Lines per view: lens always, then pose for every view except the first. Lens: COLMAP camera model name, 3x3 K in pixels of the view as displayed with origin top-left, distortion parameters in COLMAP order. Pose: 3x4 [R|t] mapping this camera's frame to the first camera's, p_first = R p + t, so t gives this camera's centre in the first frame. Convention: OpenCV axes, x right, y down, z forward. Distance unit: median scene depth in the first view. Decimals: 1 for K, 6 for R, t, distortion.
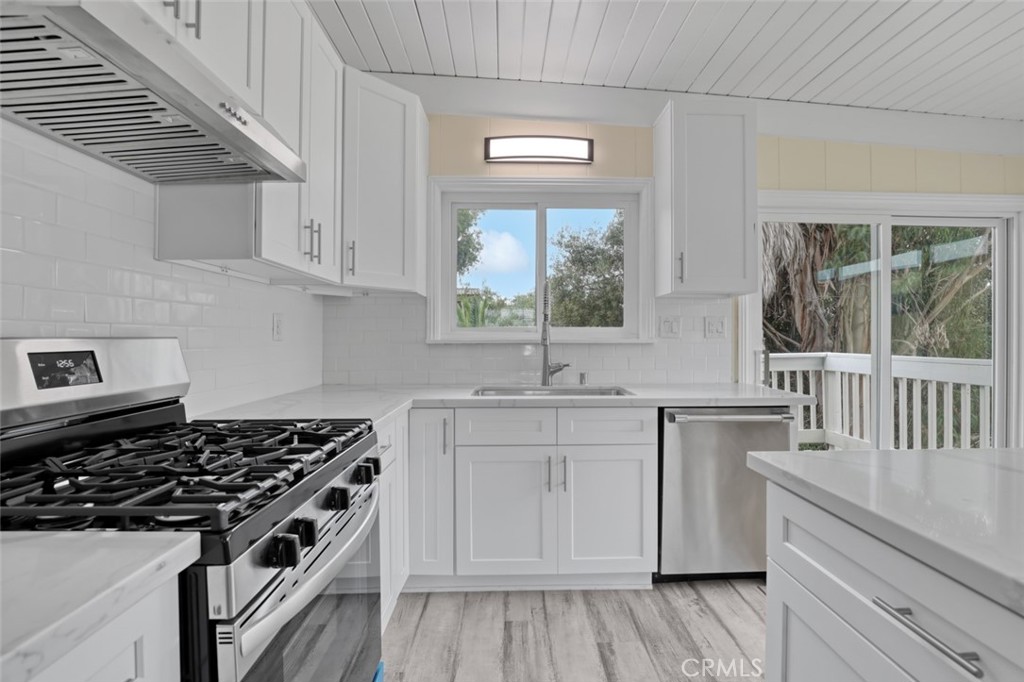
lens RADIAL K [[477.9, 0, 522.9], [0, 477.9, 333.7], [0, 0, 1]] dist [-0.027802, 0.000853]
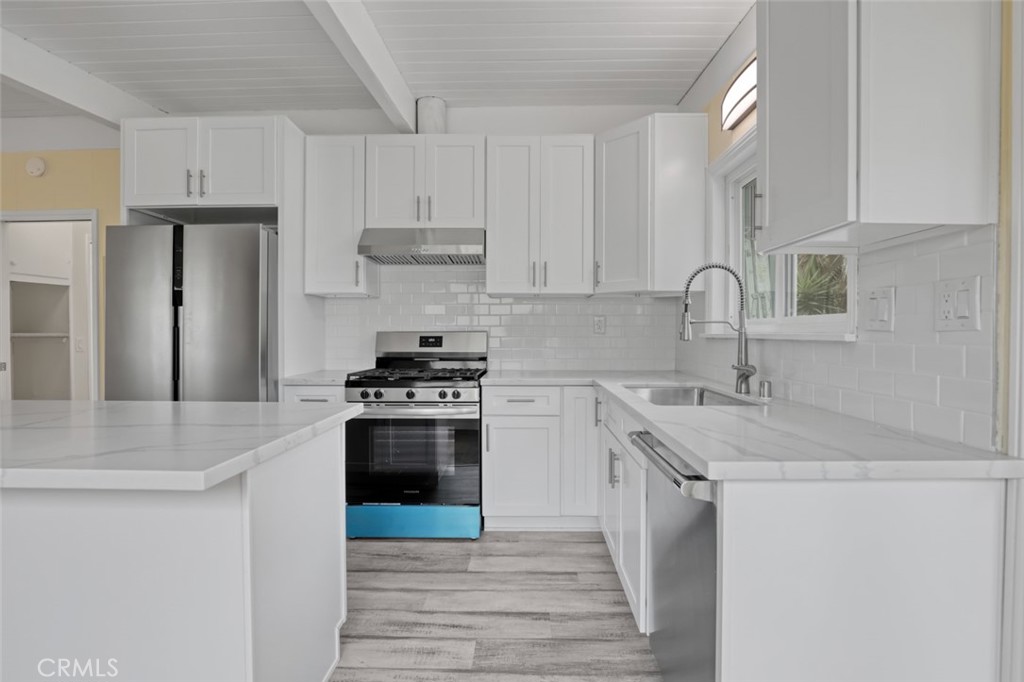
lens RADIAL K [[490.0, 0, 509.4], [0, 490.0, 337.3], [0, 0, 1]] dist [-0.023346, -0.000158]
pose [[-0.054799, 0.009458, -0.998453, 1.089903], [0.007875, 0.999928, 0.009040, 0.010585], [0.998466, -0.007368, -0.054869, 0.837055]]
